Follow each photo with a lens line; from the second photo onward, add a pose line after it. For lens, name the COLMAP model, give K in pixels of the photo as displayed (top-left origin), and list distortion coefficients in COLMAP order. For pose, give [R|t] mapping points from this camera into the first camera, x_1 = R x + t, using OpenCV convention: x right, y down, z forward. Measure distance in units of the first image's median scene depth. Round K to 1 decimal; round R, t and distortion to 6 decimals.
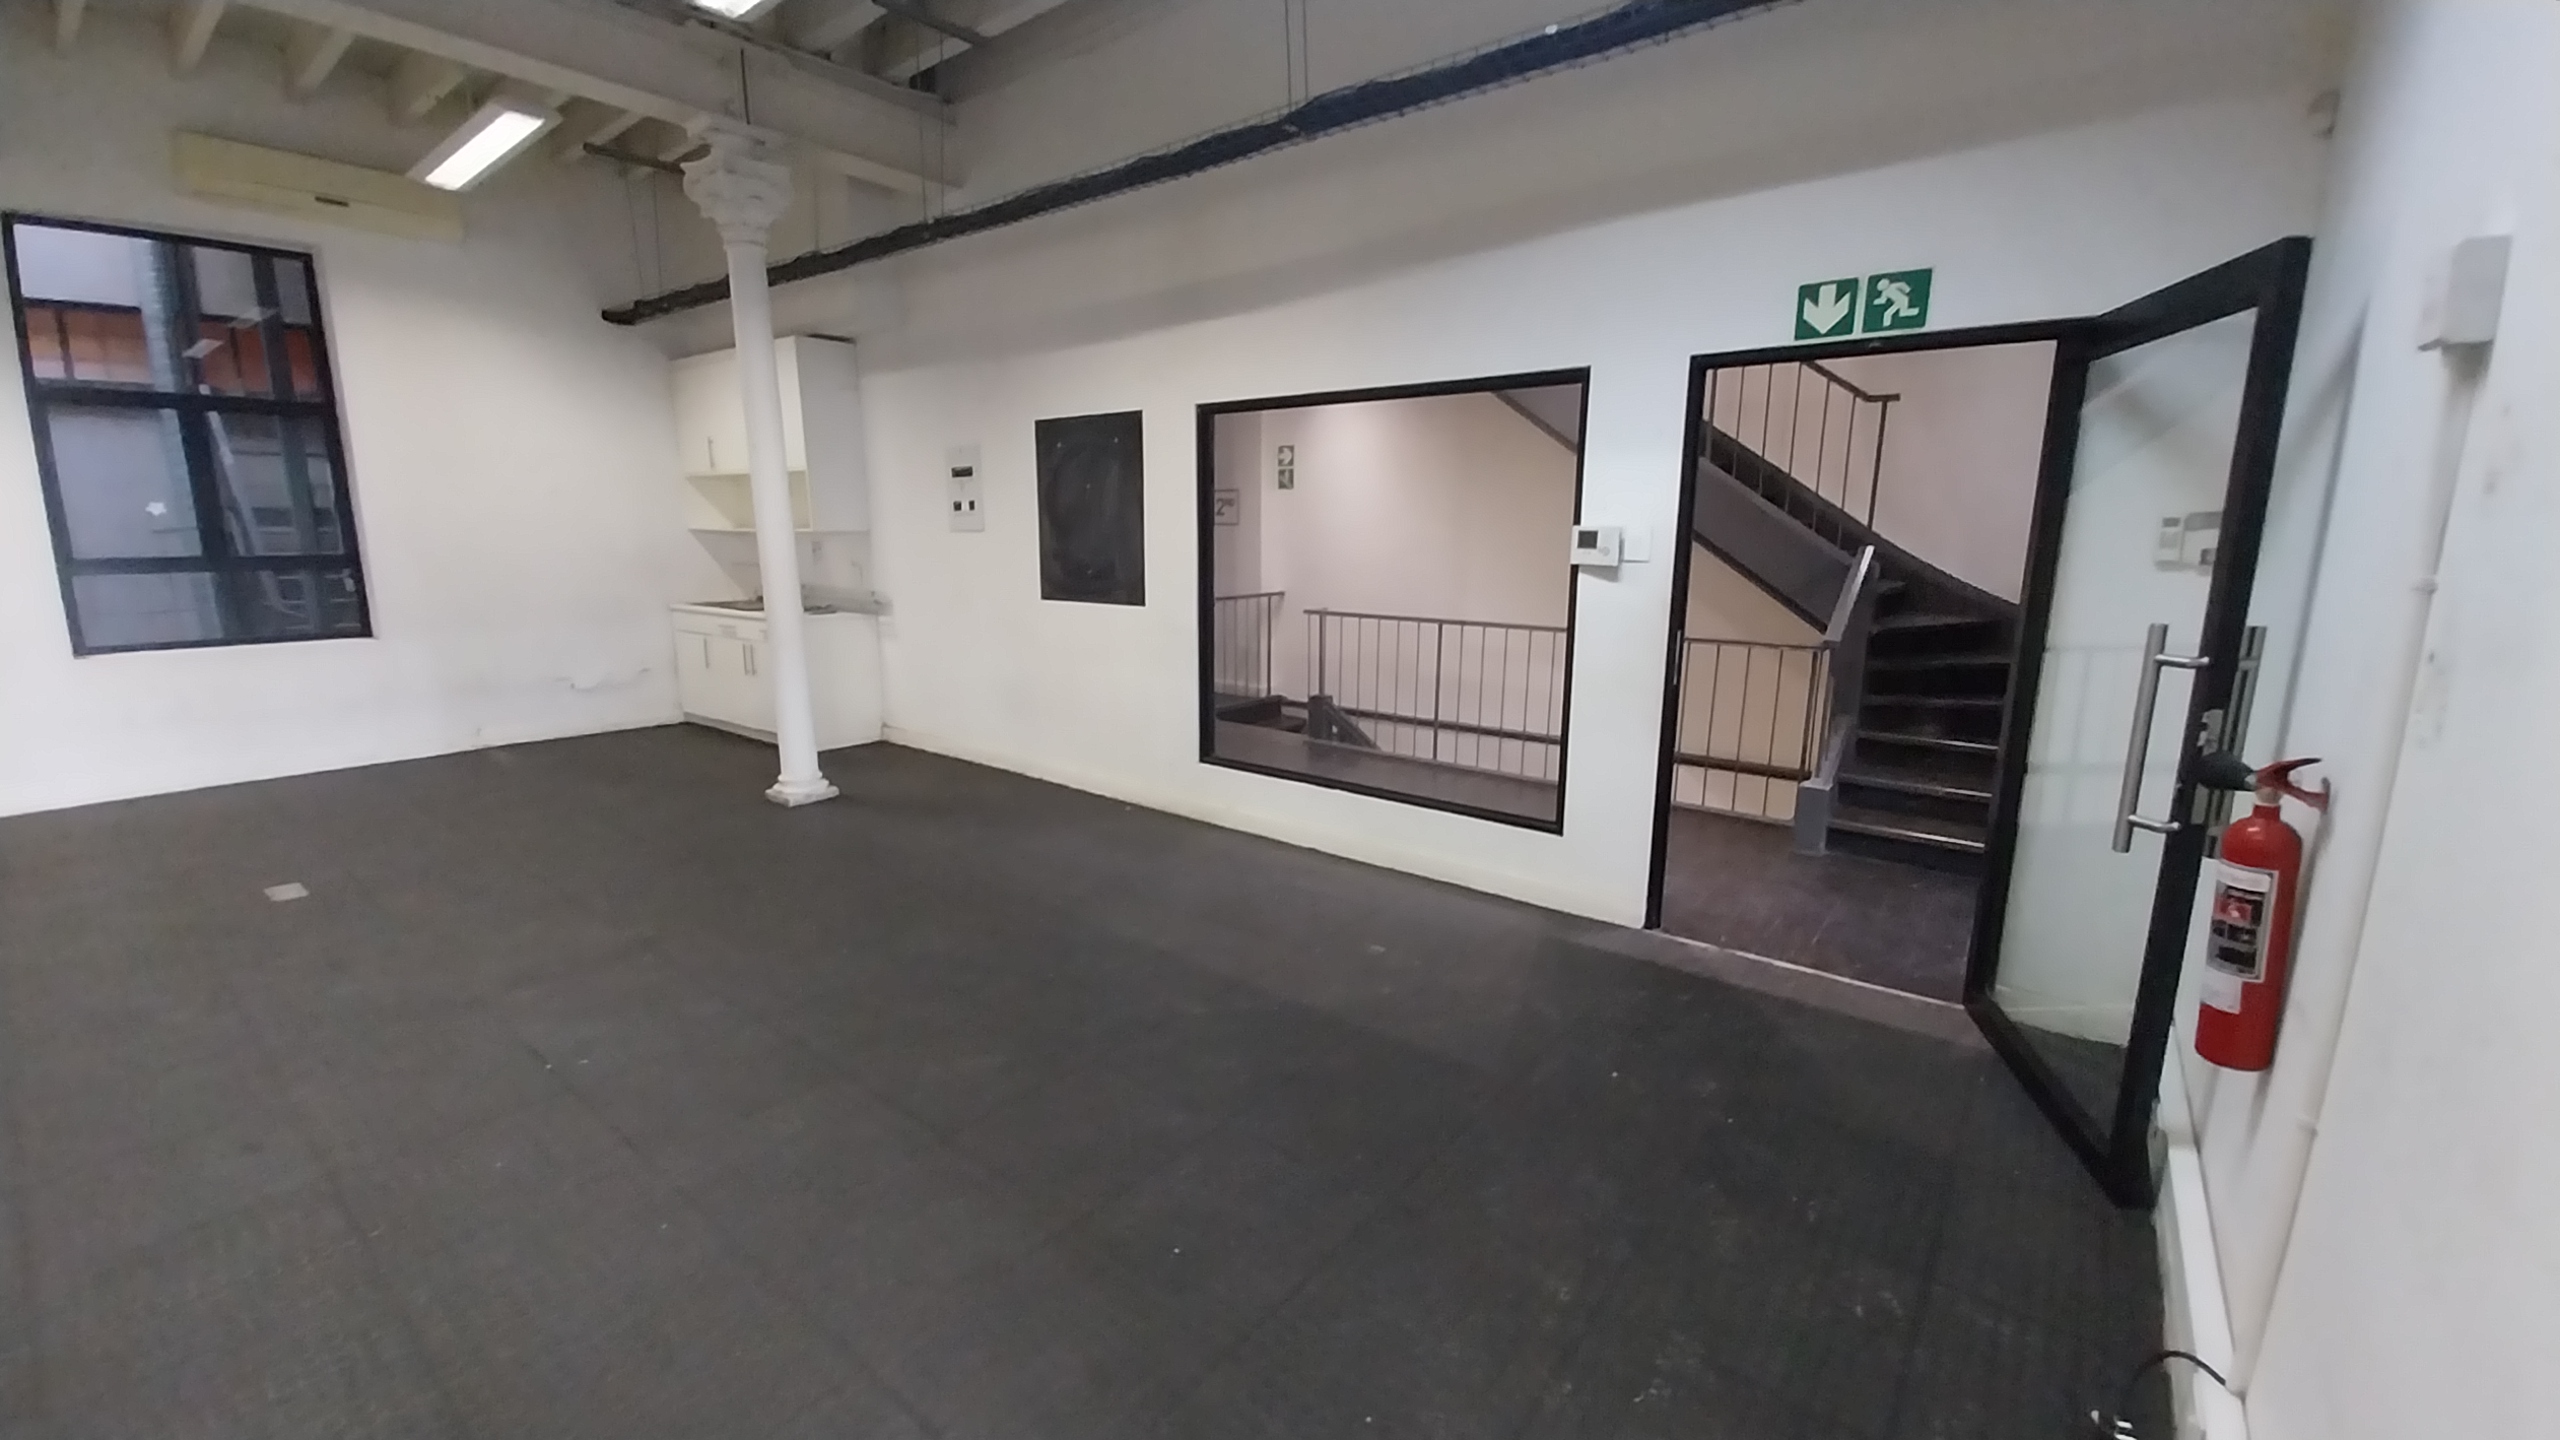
lens RADIAL K [[1015.6, 0, 1280.0], [0, 1015.6, 720.0], [0, 0, 1]] dist [0.032952, -0.019872]
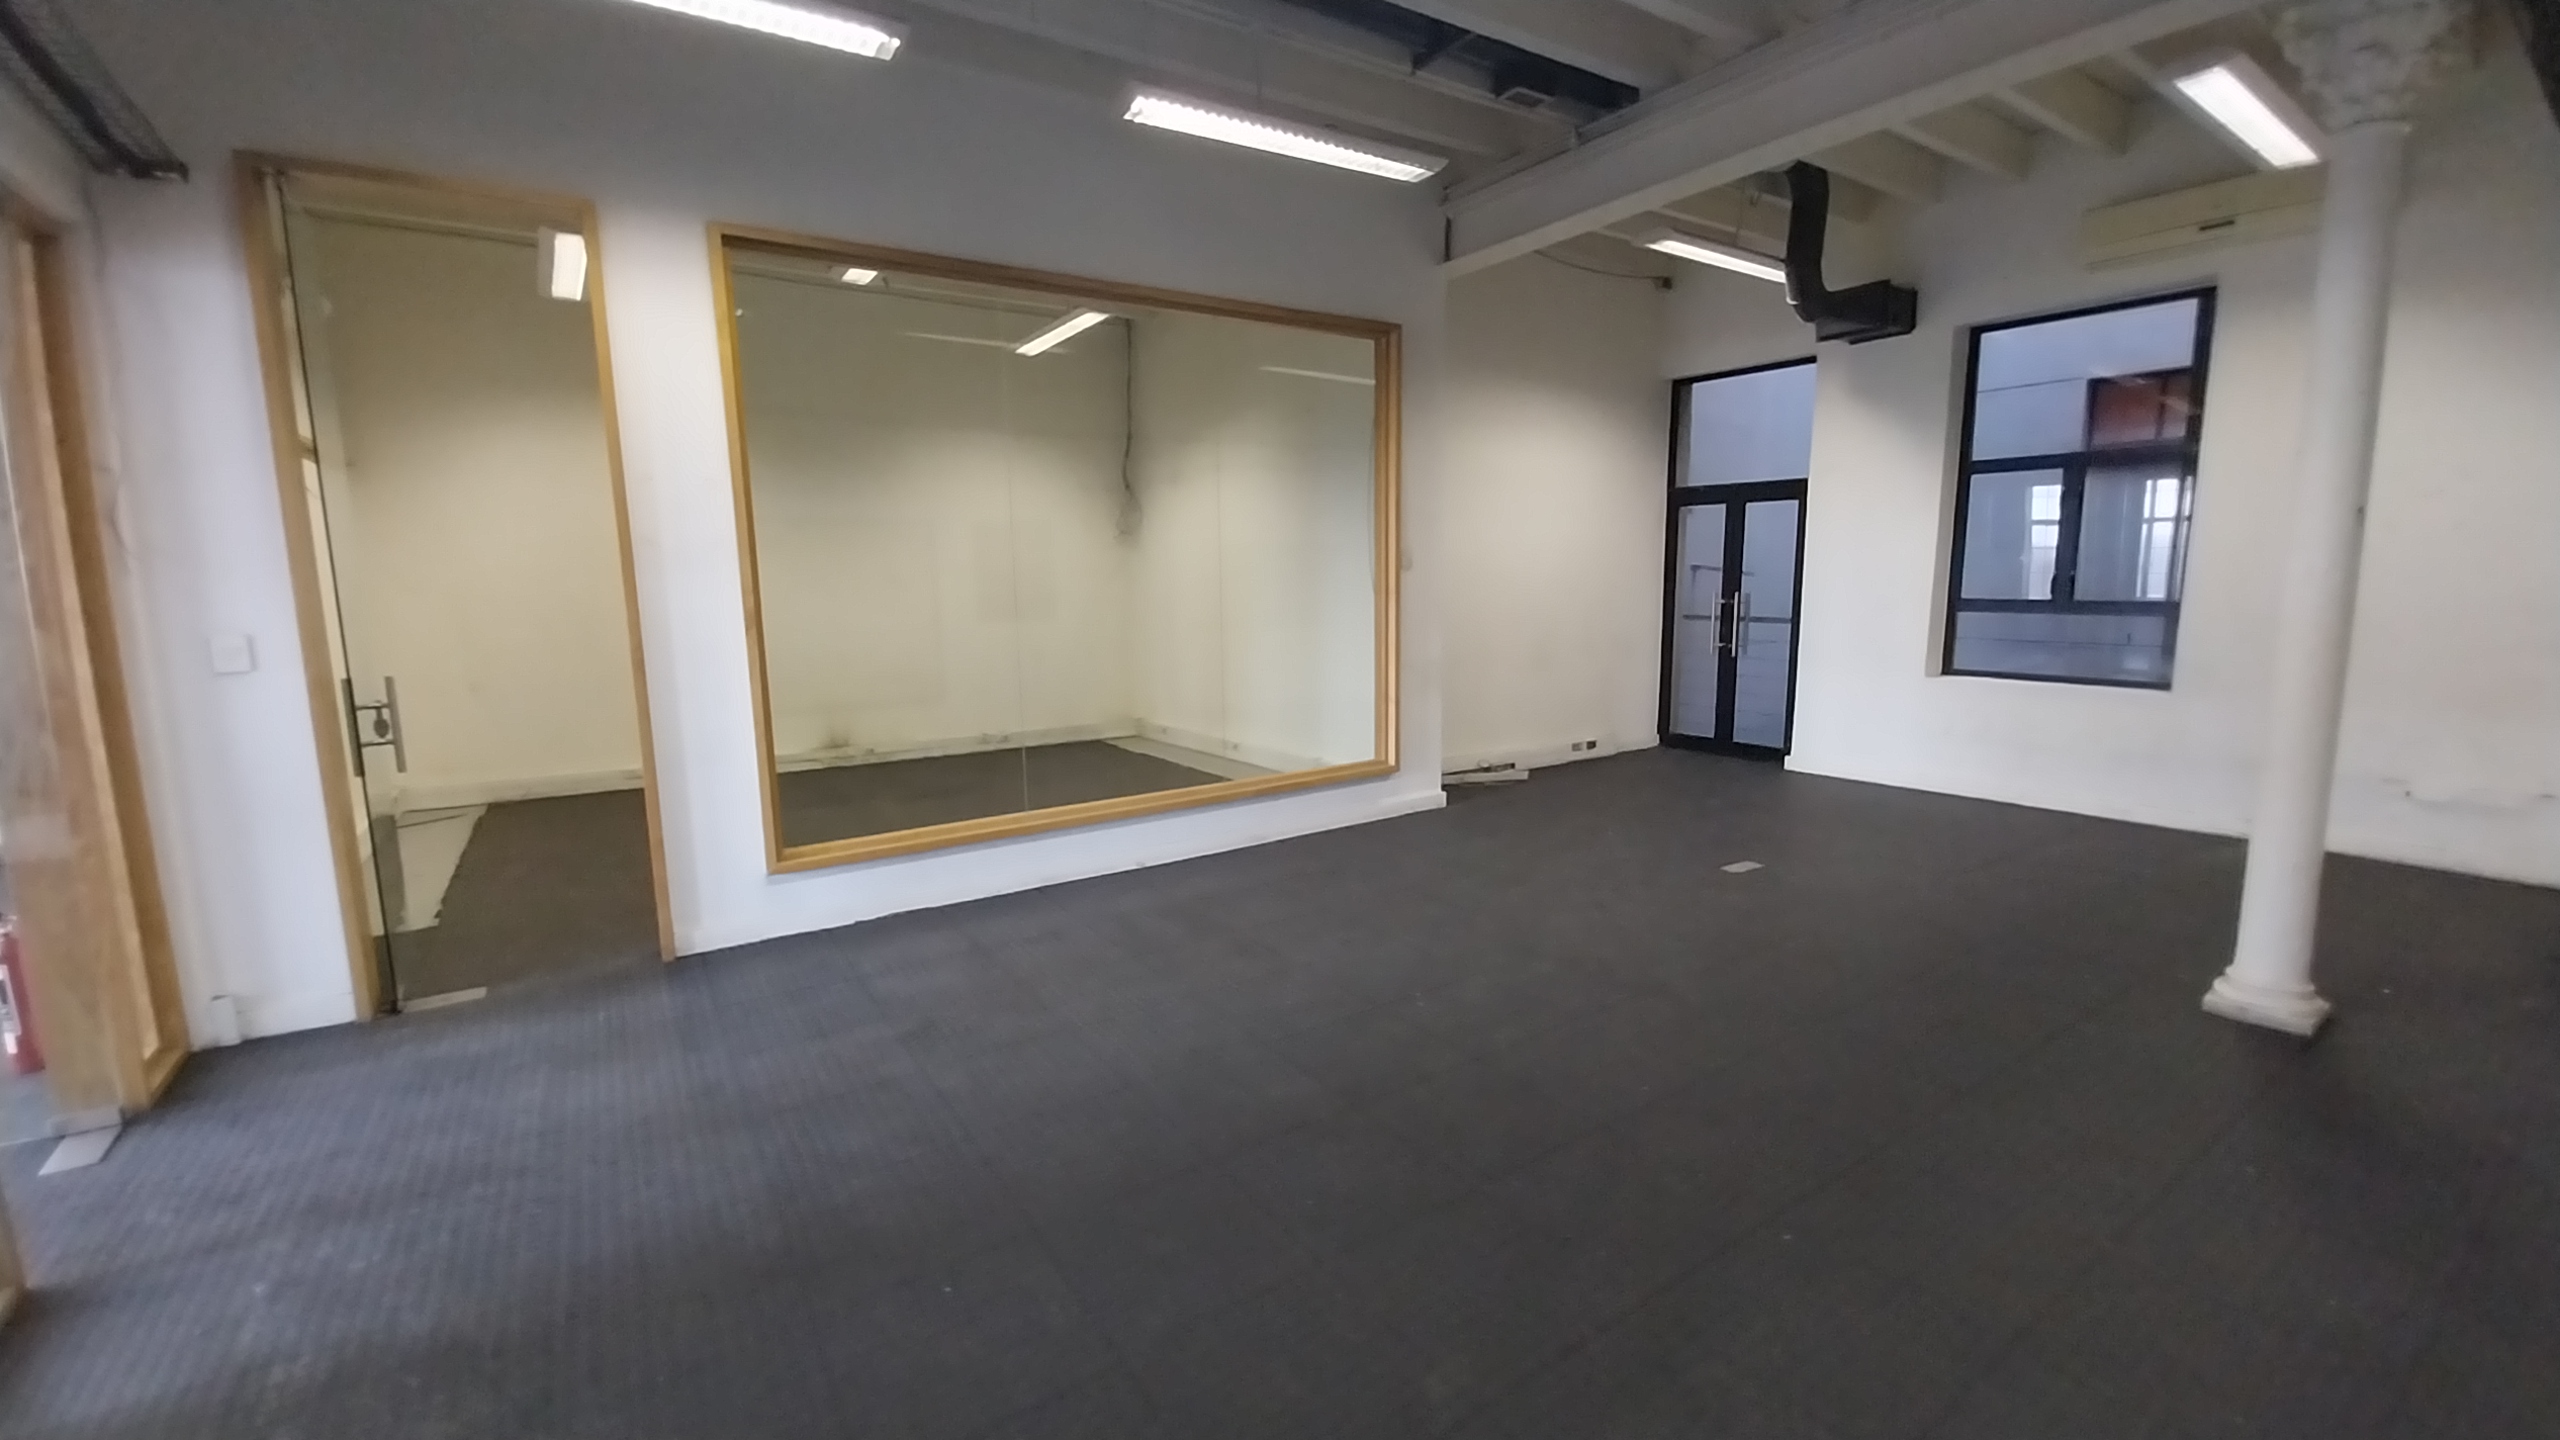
lens RADIAL K [[1028.3, 0, 1299.8], [0, 1028.3, 722.3], [0, 0, 1]] dist [0.019151, -0.009569]
pose [[-0.280642, 0.141686, -0.949297, 0.279525], [-0.168625, 0.966383, 0.194087, -0.121563], [0.944884, 0.214544, -0.247316, 0.581809]]
